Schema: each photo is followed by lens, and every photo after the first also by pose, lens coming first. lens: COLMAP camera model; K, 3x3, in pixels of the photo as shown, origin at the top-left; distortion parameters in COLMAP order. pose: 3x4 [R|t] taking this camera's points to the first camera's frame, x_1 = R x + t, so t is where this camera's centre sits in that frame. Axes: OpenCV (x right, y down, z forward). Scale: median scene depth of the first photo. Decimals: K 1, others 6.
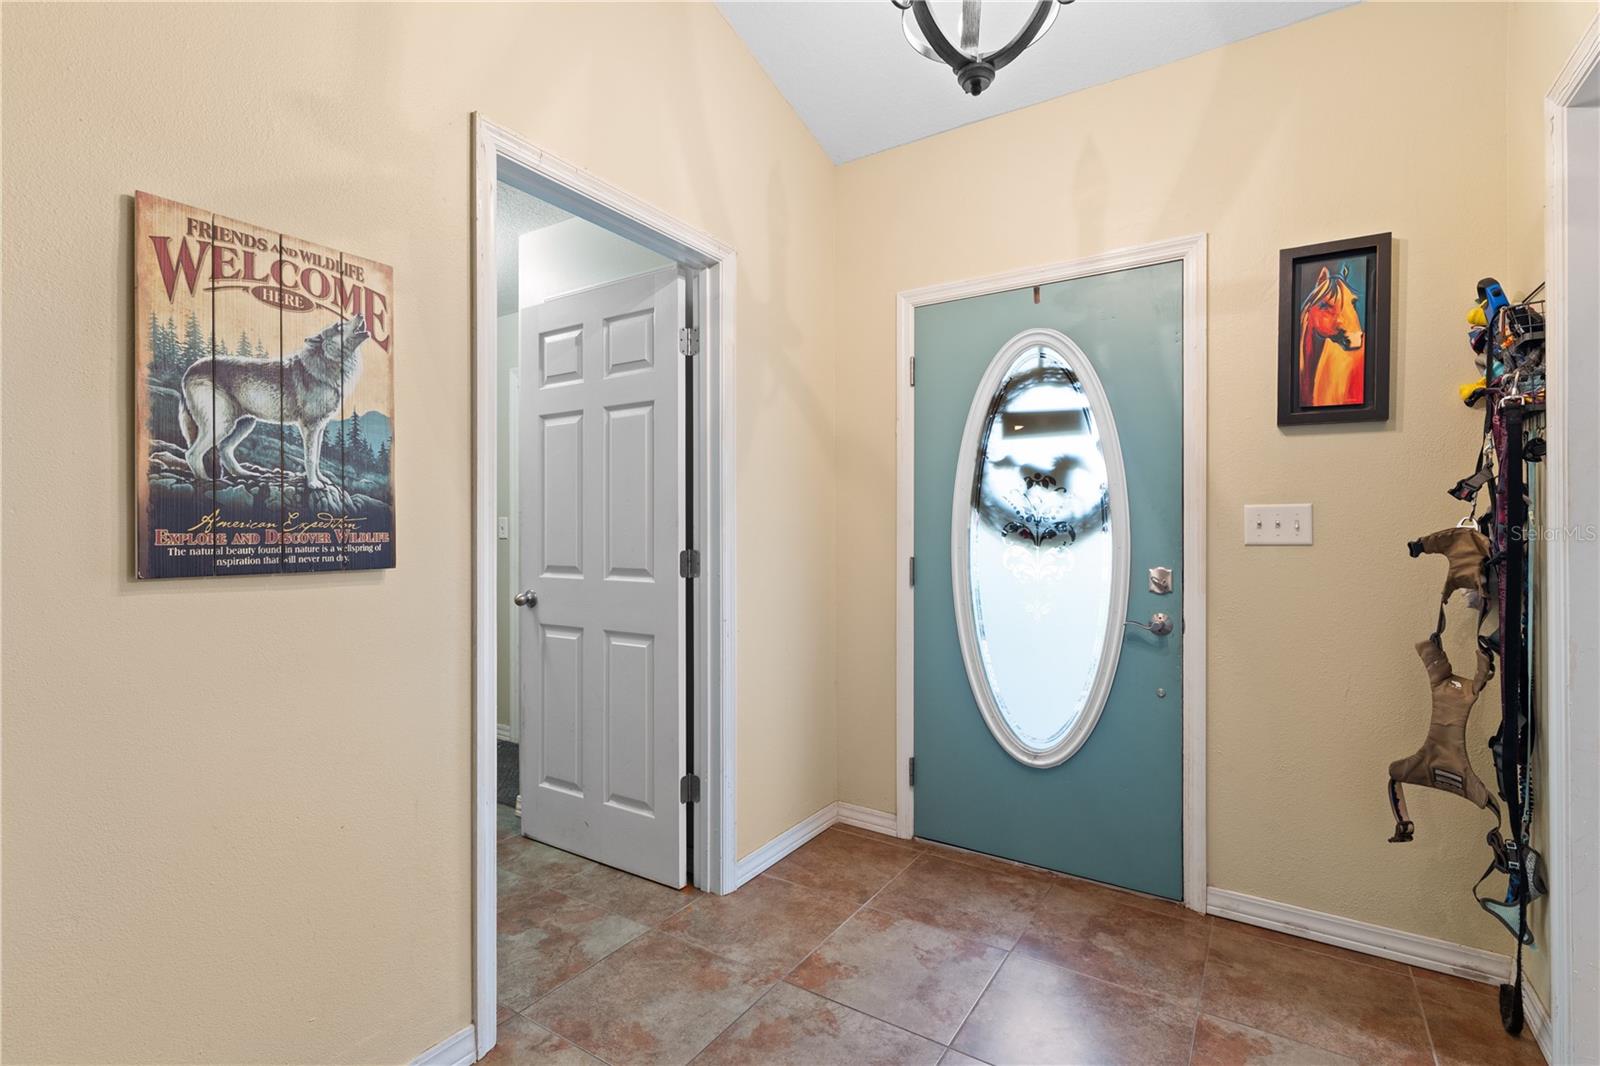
lens RADIAL K [[751.2, 0, 800.3], [0, 751.2, 530.0], [0, 0, 1]] dist [0.000439, -0.000703]
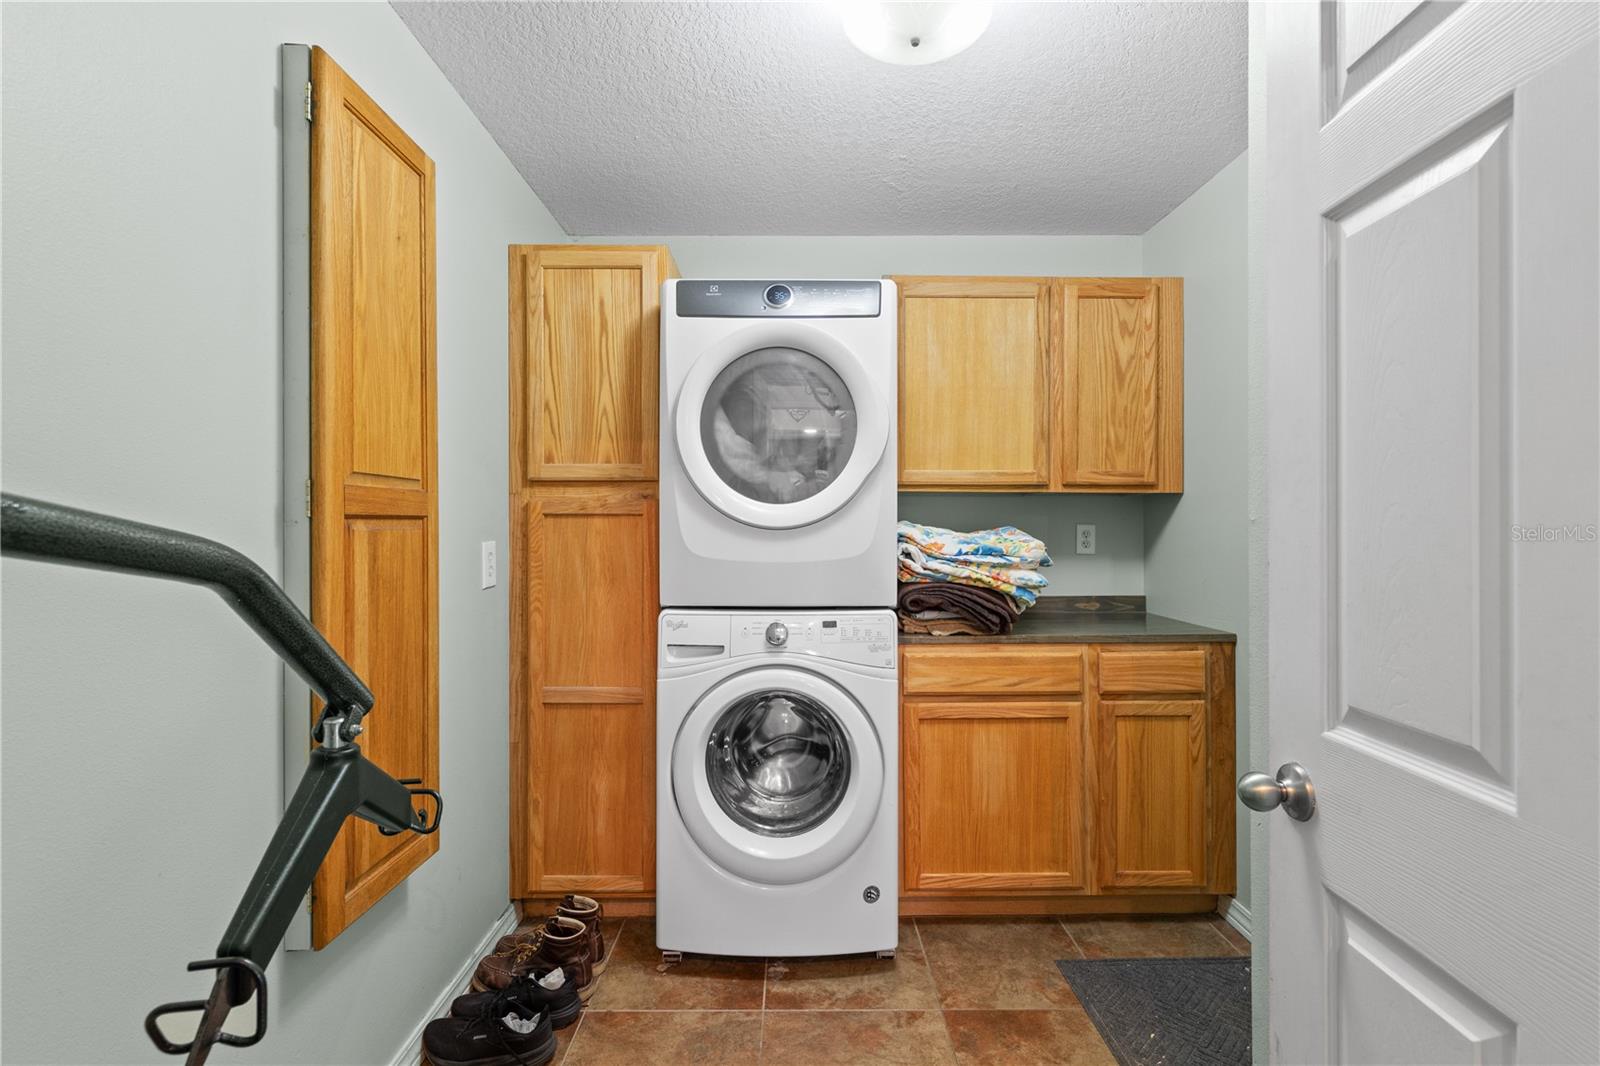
lens RADIAL K [[751.2, 0, 805.5], [0, 751.2, 537.3], [0, 0, 1]] dist [0.000439, -0.000703]
pose [[0.542664, -0.006091, -0.839928, -0.203185], [-0.000865, 0.999969, -0.007811, -0.015323], [0.839949, 0.004965, 0.542642, 0.654094]]
